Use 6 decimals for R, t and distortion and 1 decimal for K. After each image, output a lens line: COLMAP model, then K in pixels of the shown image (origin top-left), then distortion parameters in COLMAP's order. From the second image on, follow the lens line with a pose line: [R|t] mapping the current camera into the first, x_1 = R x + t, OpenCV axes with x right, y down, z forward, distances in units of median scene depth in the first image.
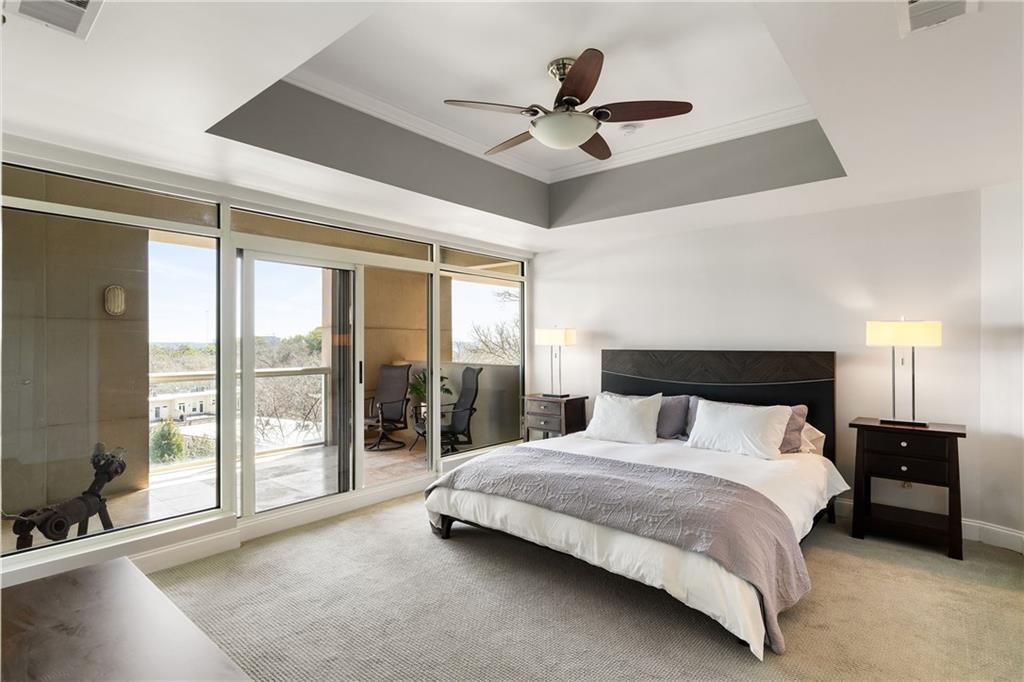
lens RADIAL K [[517.1, 0, 511.4], [0, 517.1, 336.3], [0, 0, 1]] dist [-0.000944, -0.000636]
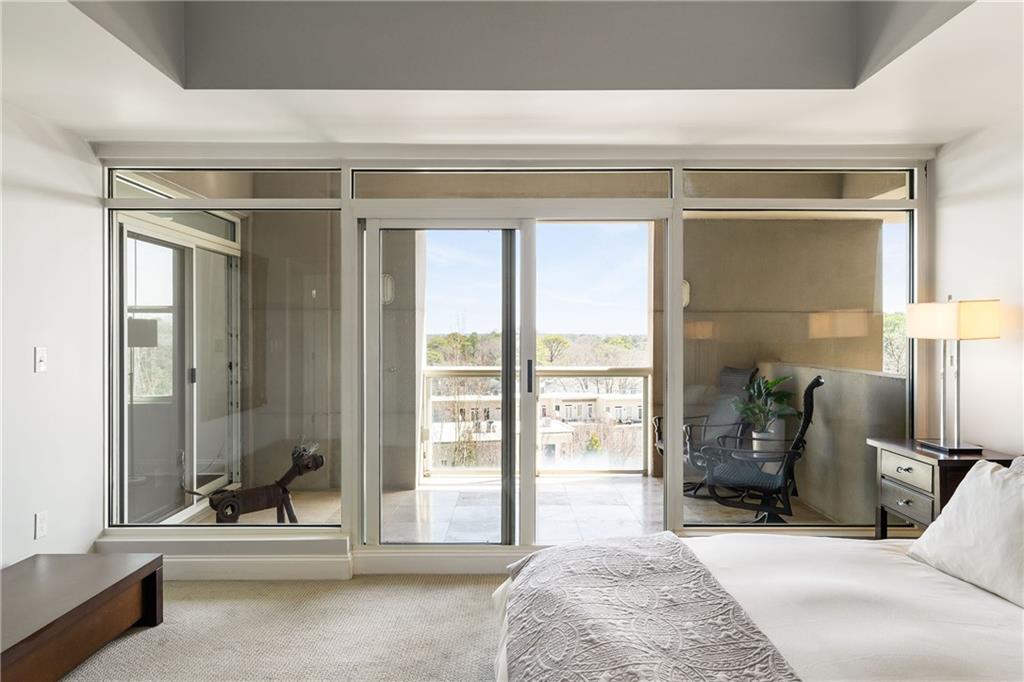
lens RADIAL K [[665.3, 0, 512.0], [0, 665.3, 341.0], [0, 0, 1]] dist [-0.000123, -0.000232]
pose [[0.644757, 0.008833, -0.764336, 0.284672], [0.008734, 0.999783, 0.018920, 0.004499], [0.764338, -0.018874, 0.644540, 0.323006]]
